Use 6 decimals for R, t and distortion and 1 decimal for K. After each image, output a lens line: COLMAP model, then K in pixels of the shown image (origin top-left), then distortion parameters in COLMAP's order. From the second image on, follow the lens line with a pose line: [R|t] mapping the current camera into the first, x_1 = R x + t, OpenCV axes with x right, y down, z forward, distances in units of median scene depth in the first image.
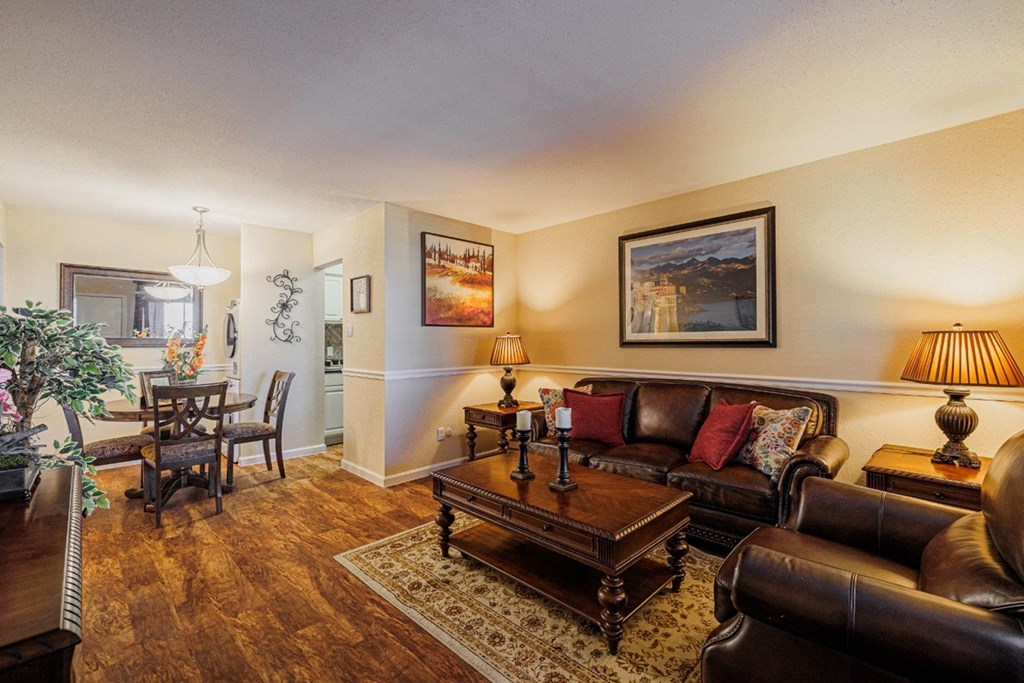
lens RADIAL K [[449.6, 0, 517.9], [0, 449.6, 340.8], [0, 0, 1]] dist [-0.023154, -0.001011]
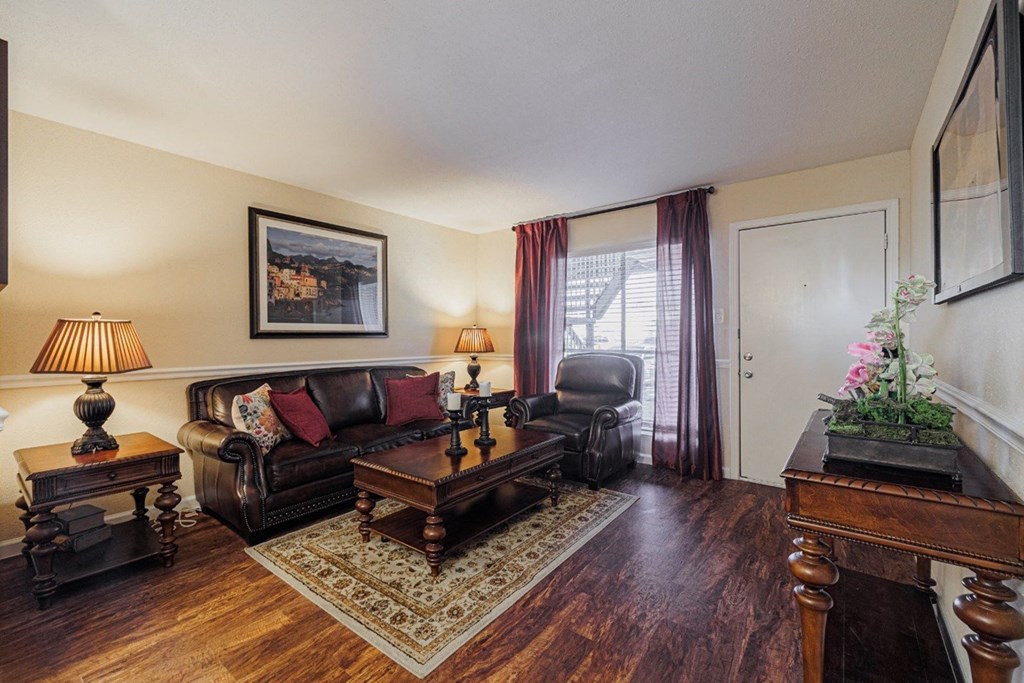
lens RADIAL K [[449.6, 0, 517.6], [0, 449.6, 335.7], [0, 0, 1]] dist [-0.023154, -0.001011]
pose [[-0.163569, -0.002920, 0.986528, -0.999928], [-0.008577, 0.999962, 0.001537, 0.006189], [-0.986495, -0.008210, -0.163588, 0.933400]]
